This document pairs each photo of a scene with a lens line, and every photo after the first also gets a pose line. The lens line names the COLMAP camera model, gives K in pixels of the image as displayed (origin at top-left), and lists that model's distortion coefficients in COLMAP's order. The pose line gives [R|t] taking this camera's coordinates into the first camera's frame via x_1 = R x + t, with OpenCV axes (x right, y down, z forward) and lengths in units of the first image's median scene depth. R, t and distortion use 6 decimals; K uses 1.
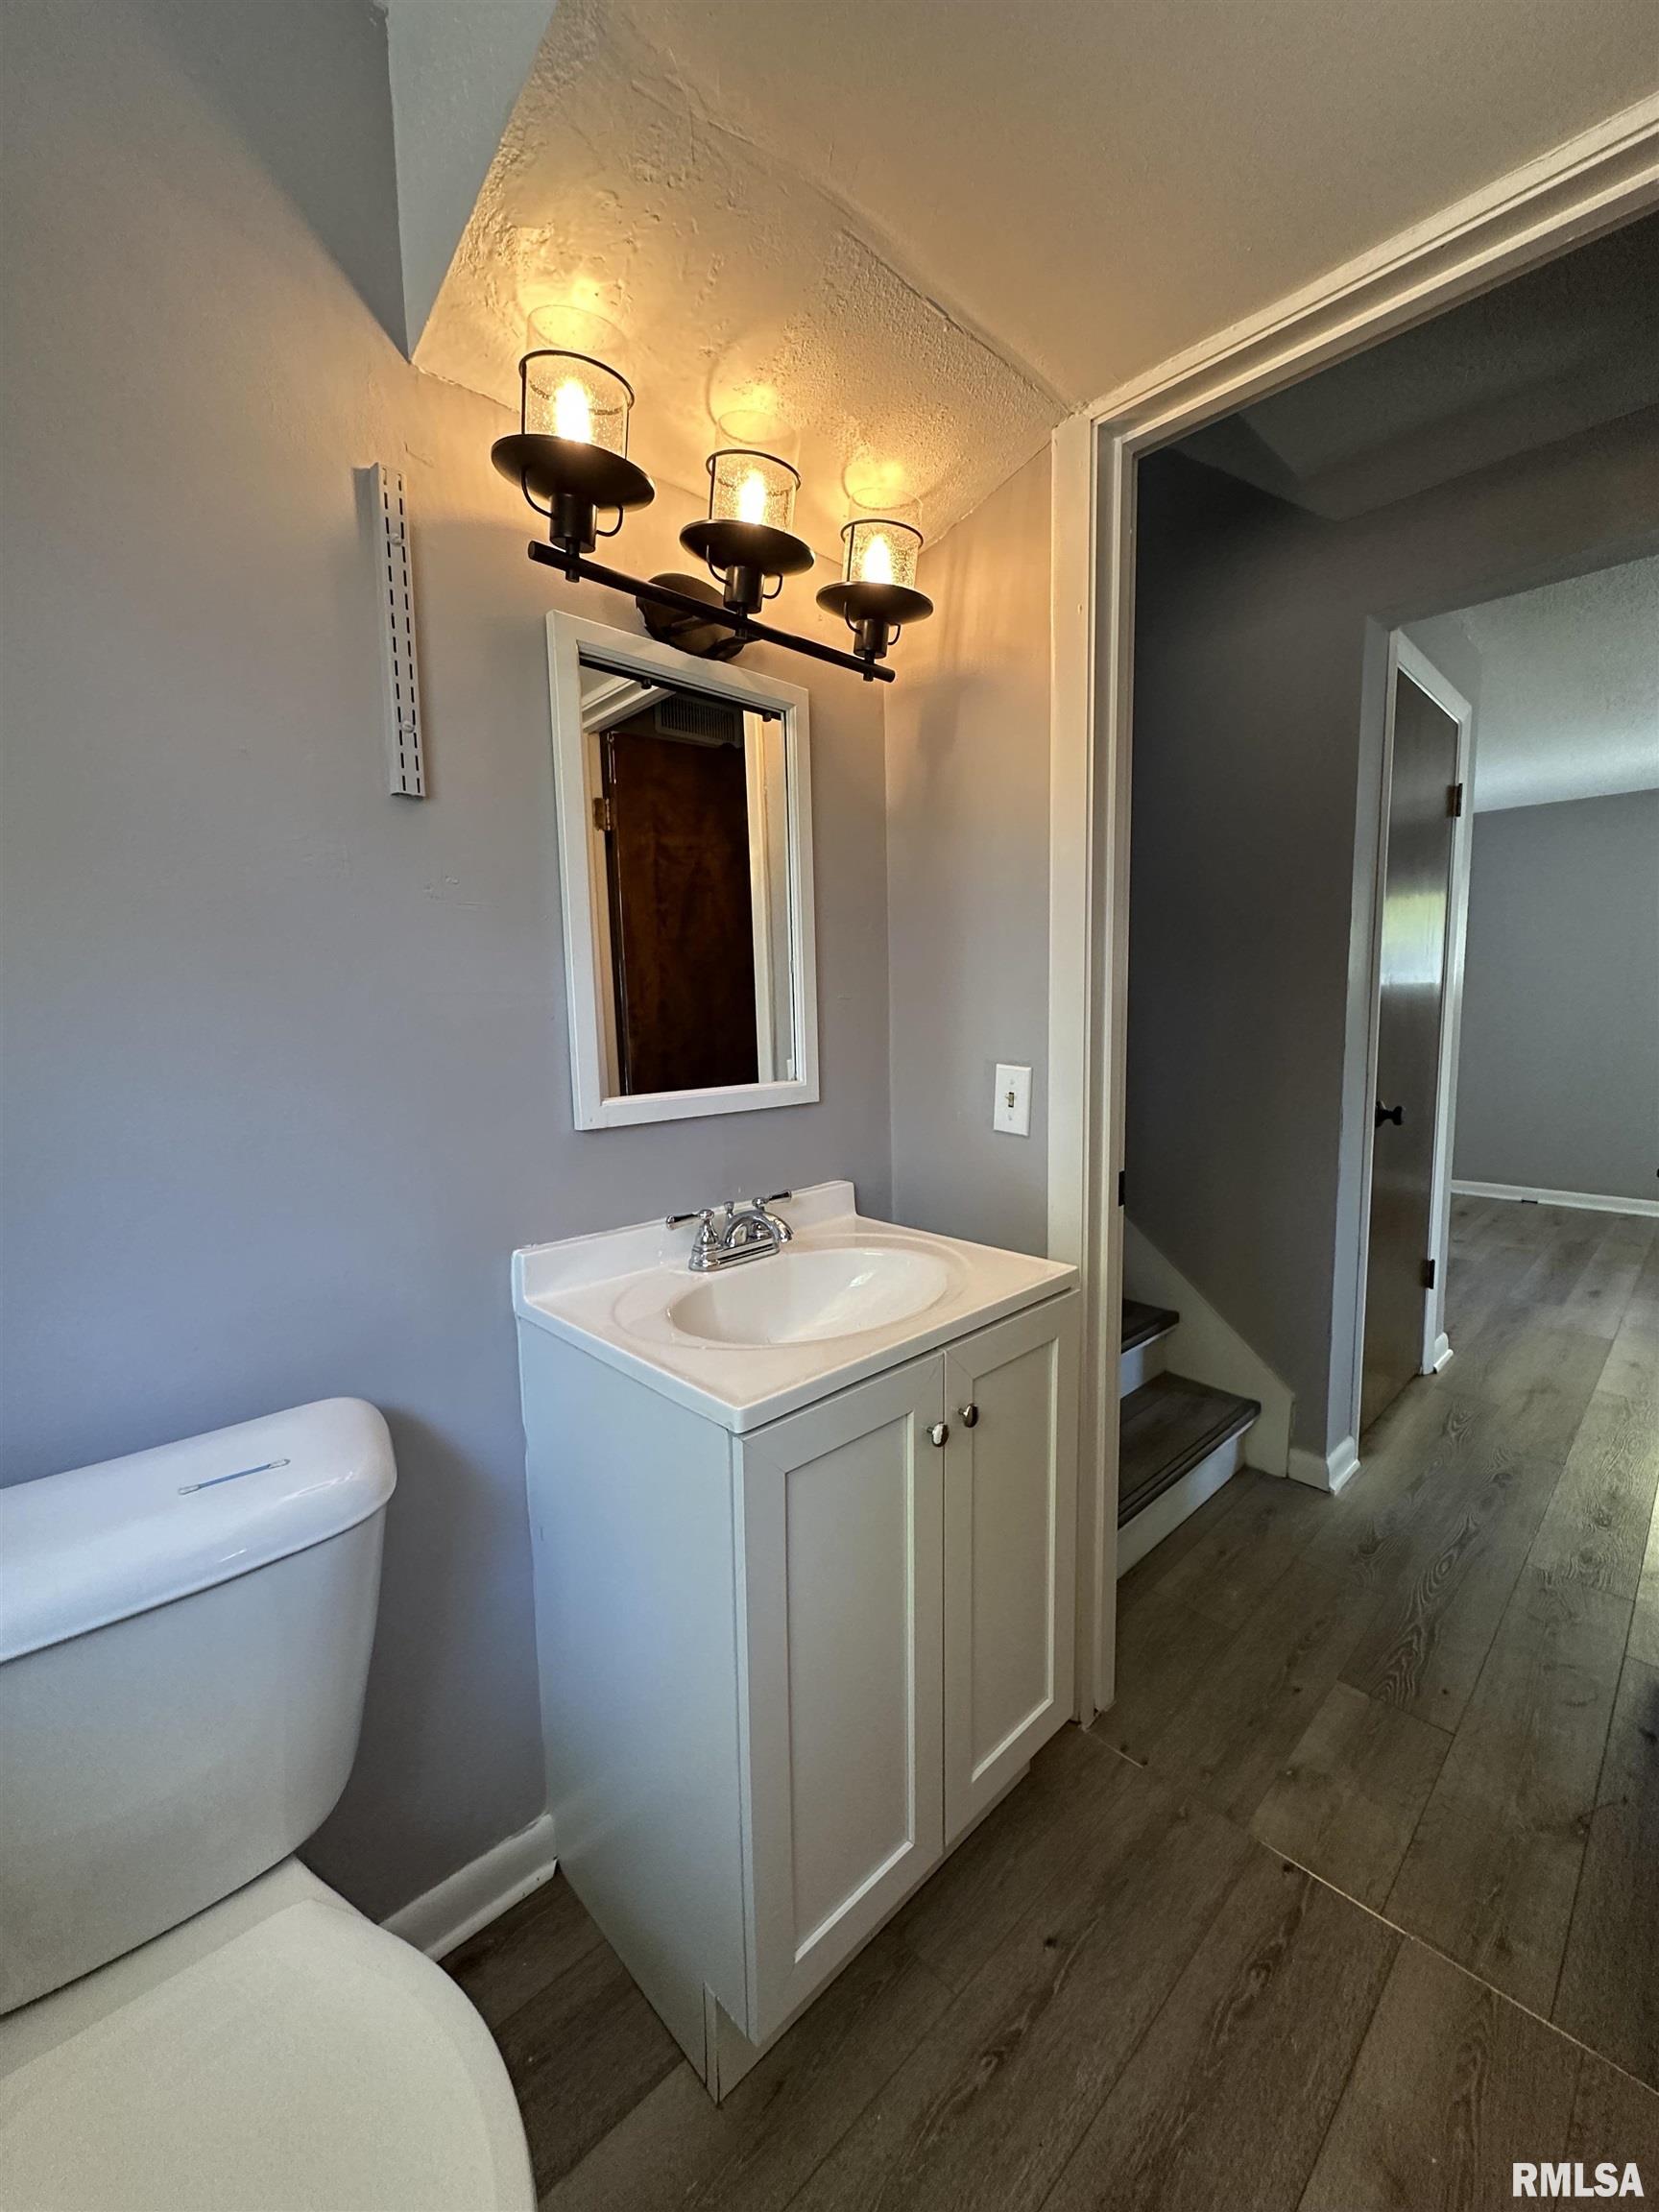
lens RADIAL K [[879.9, 0, 832.6], [0, 879.9, 1108.1], [0, 0, 1]] dist [-0.002897, 0.000522]
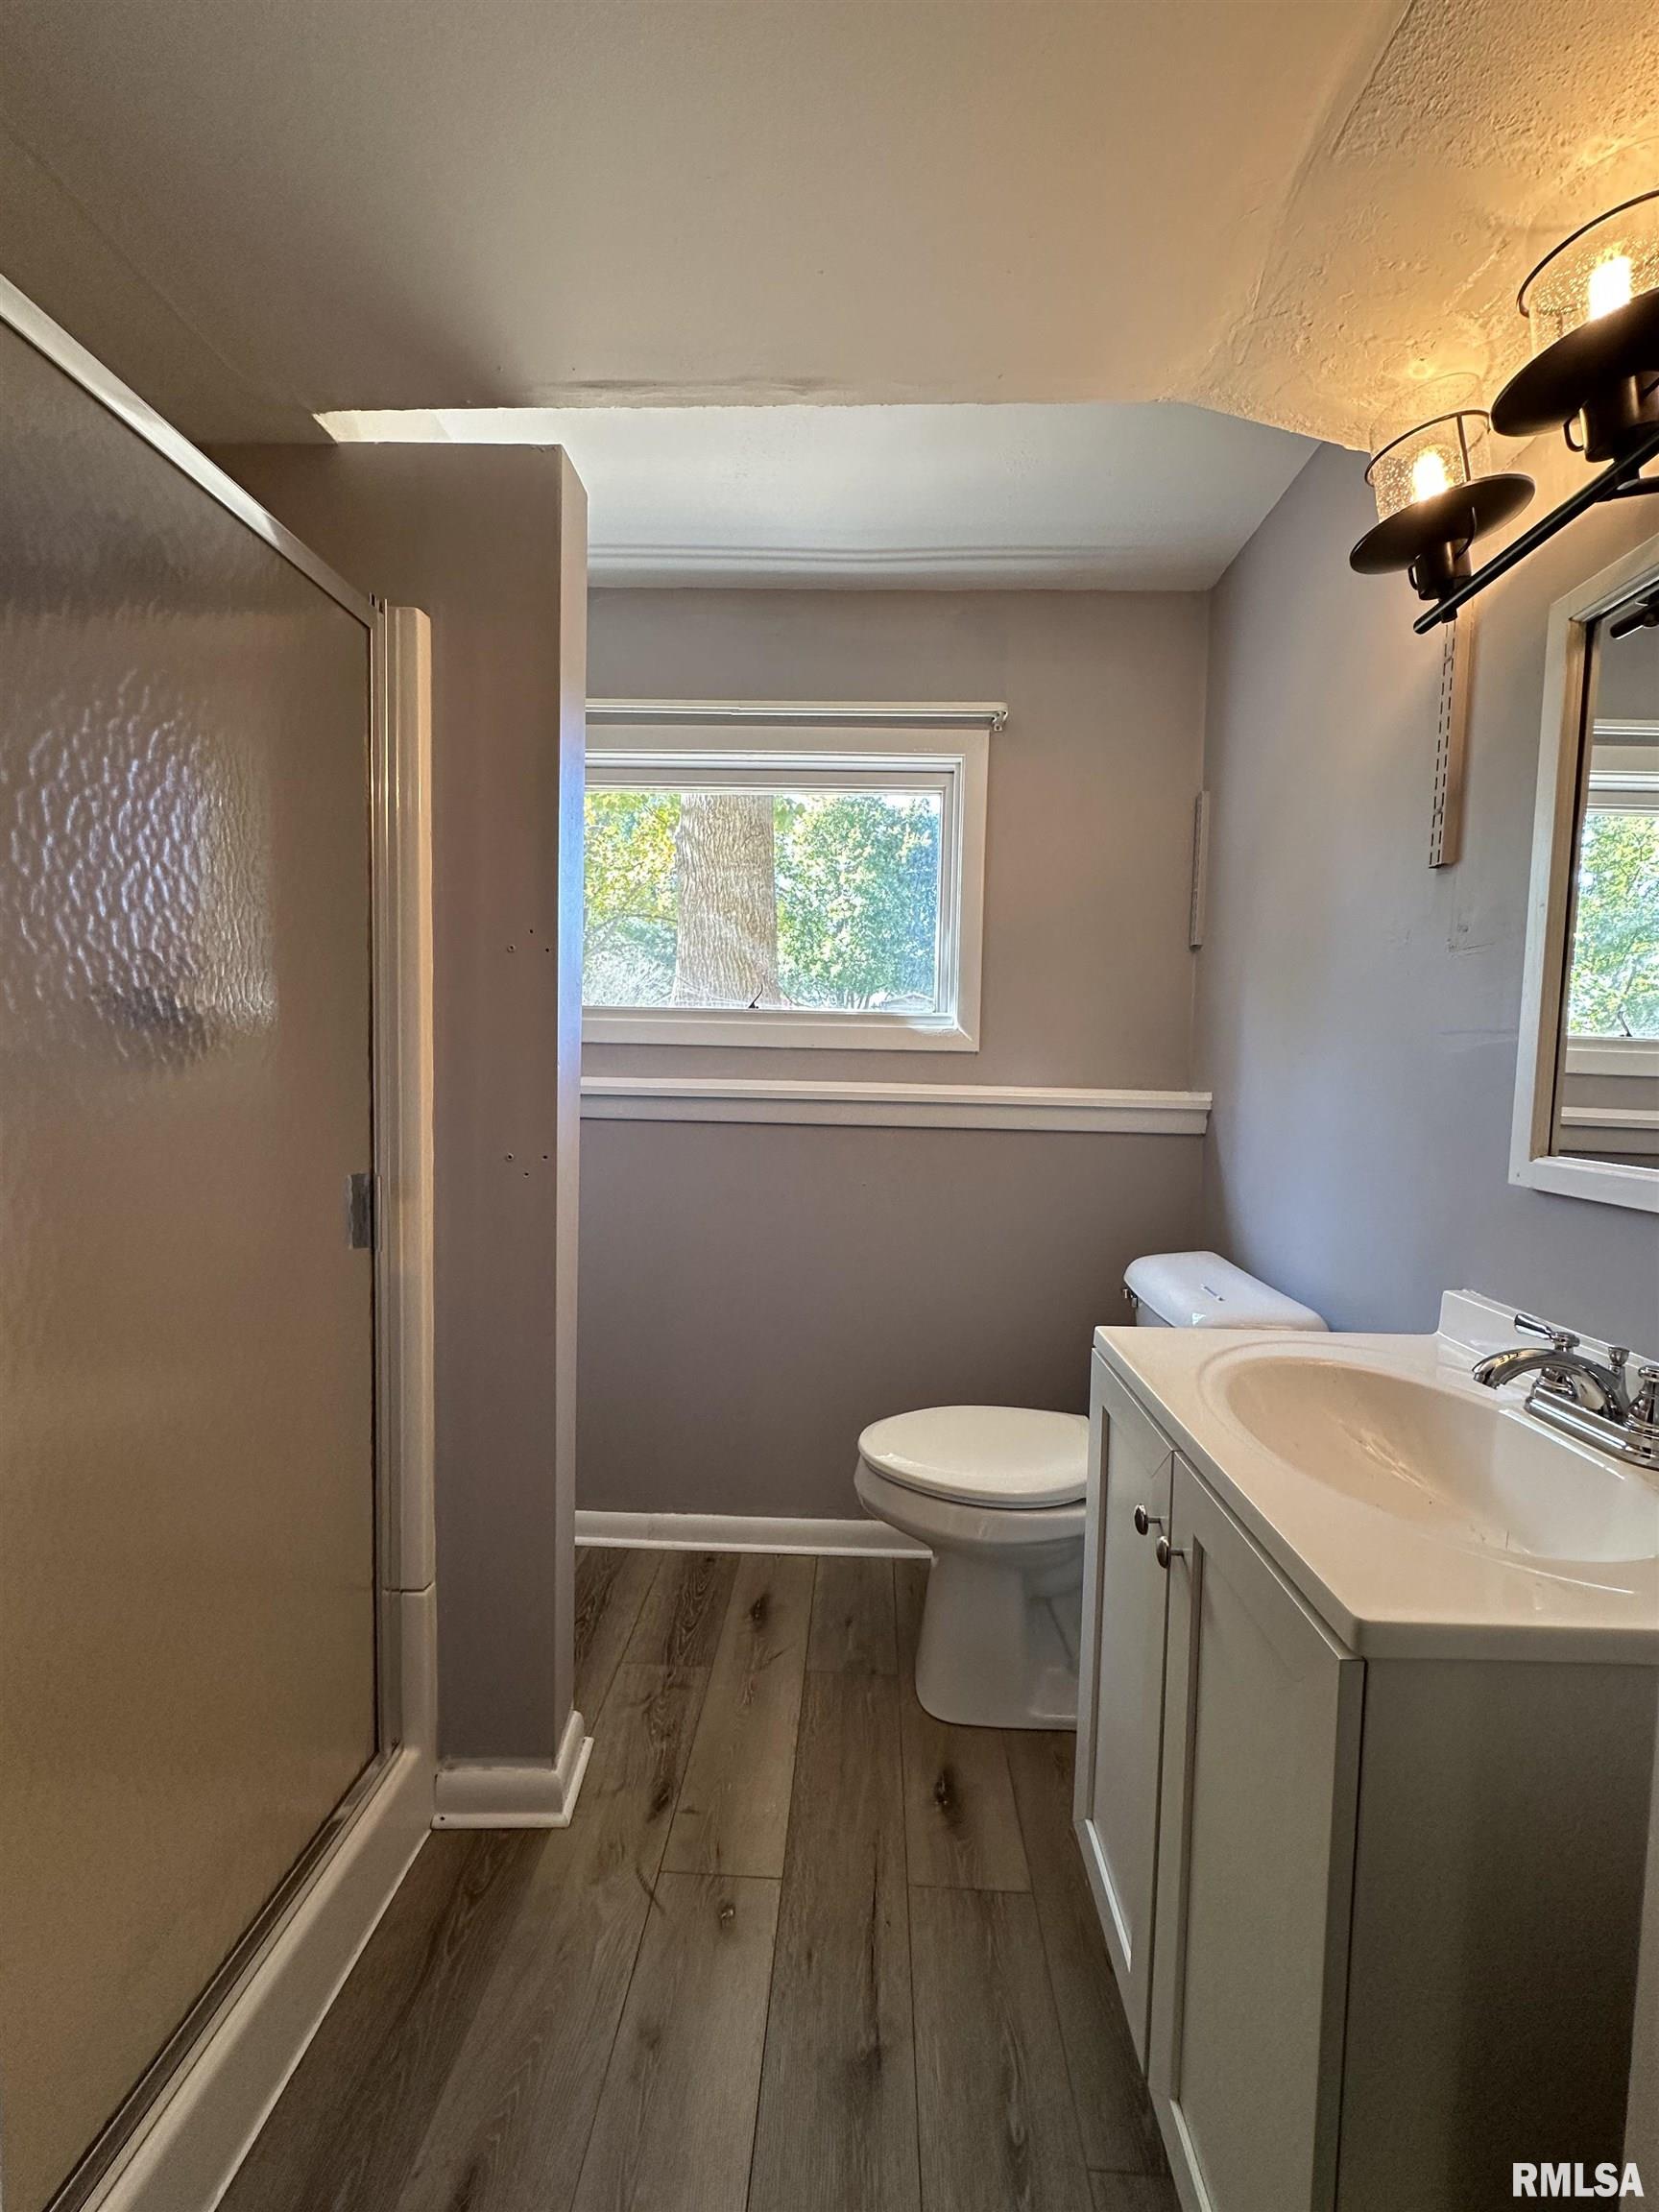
lens RADIAL K [[879.9, 0, 834.5], [0, 879.9, 1105.2], [0, 0, 1]] dist [-0.002897, 0.000522]
pose [[-0.715297, 0.035600, -0.697913, 0.975578], [-0.092654, 0.985053, 0.145208, -0.141884], [0.692651, 0.168531, -0.701307, 1.380533]]
